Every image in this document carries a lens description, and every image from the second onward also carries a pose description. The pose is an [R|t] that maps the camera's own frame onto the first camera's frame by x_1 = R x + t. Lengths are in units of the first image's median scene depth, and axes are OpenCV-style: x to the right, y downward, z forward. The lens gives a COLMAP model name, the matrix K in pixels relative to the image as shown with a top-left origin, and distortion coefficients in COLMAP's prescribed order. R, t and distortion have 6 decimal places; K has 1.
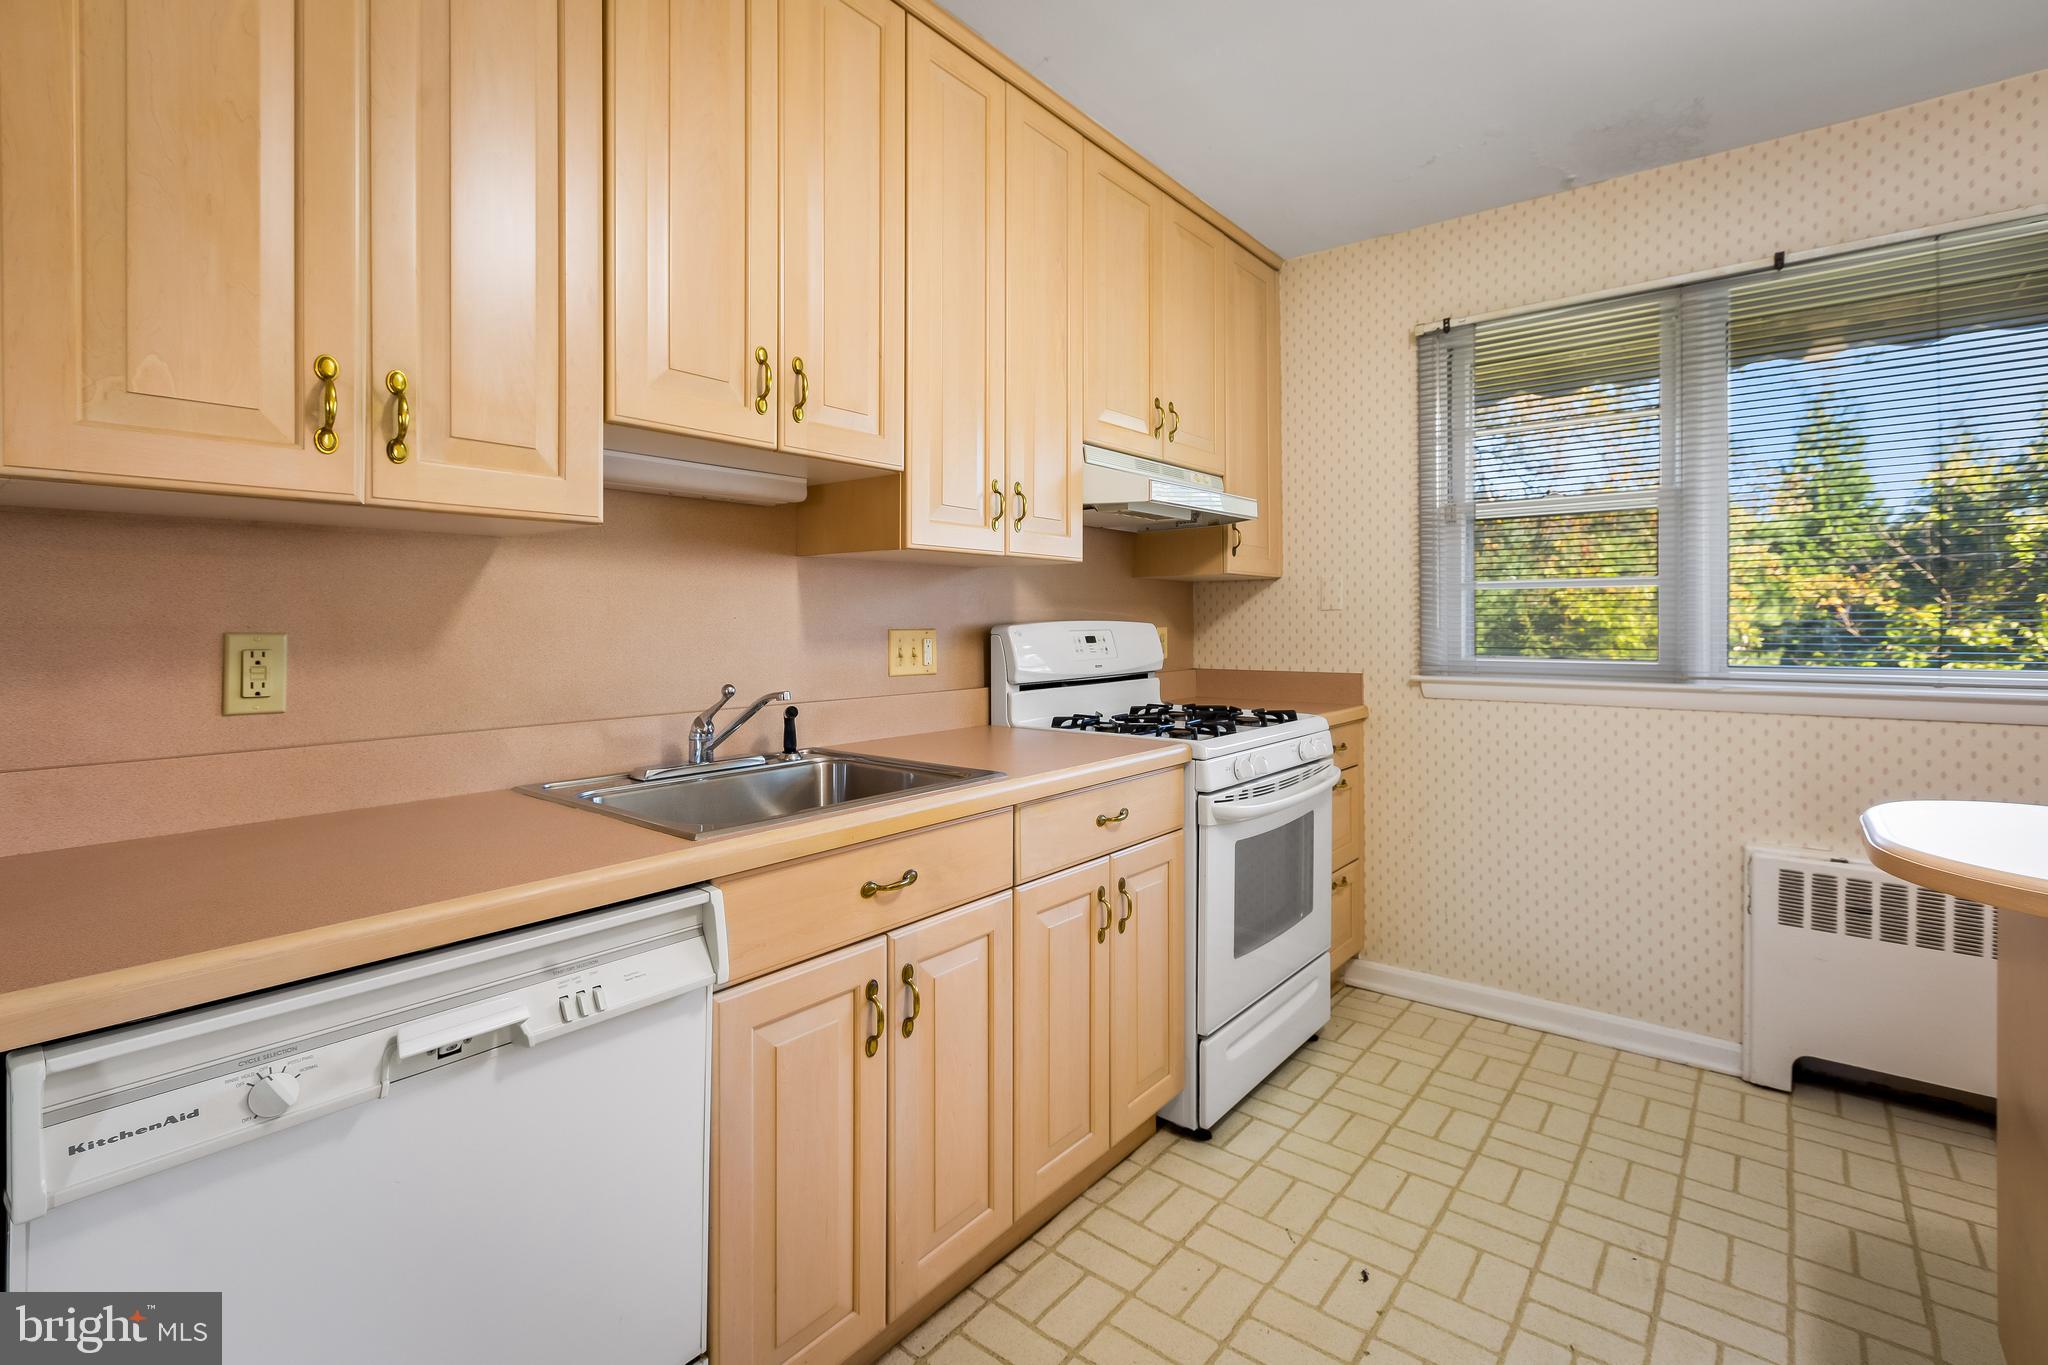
lens RADIAL K [[918.9, 0, 1019.9], [0, 918.9, 621.6], [0, 0, 1]] dist [-0.001705, 0.000206]
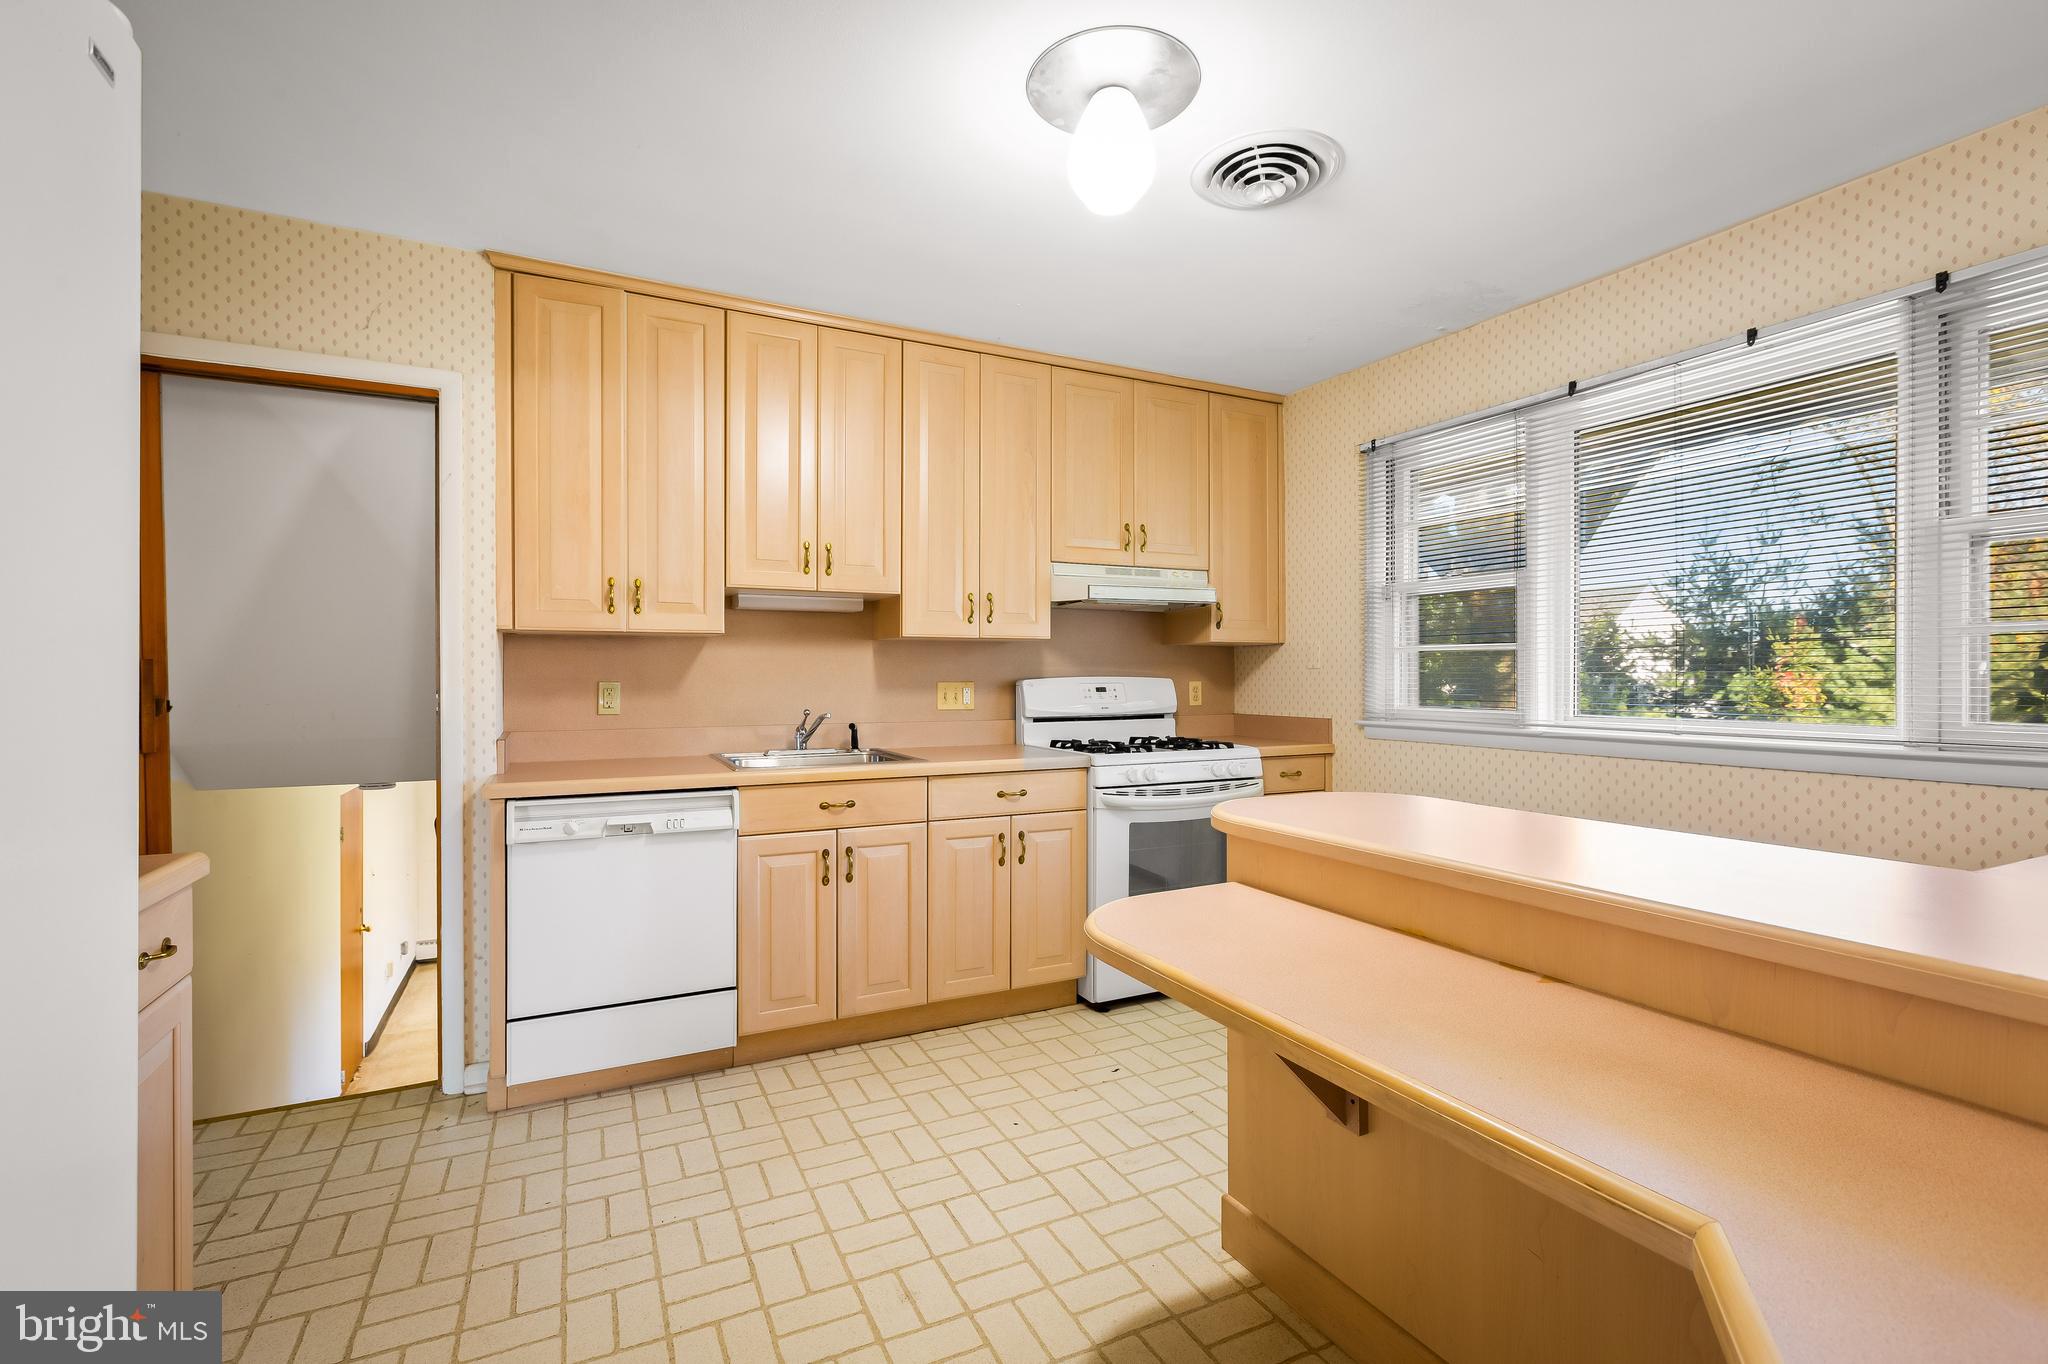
lens RADIAL K [[918.9, 0, 1026.3], [0, 918.9, 674.2], [0, 0, 1]] dist [-0.001705, 0.000206]
pose [[0.909845, 0.003924, -0.414931, 0.736966], [-0.003020, 0.999991, 0.002835, -0.010893], [0.414938, -0.001326, 0.909849, -0.470946]]
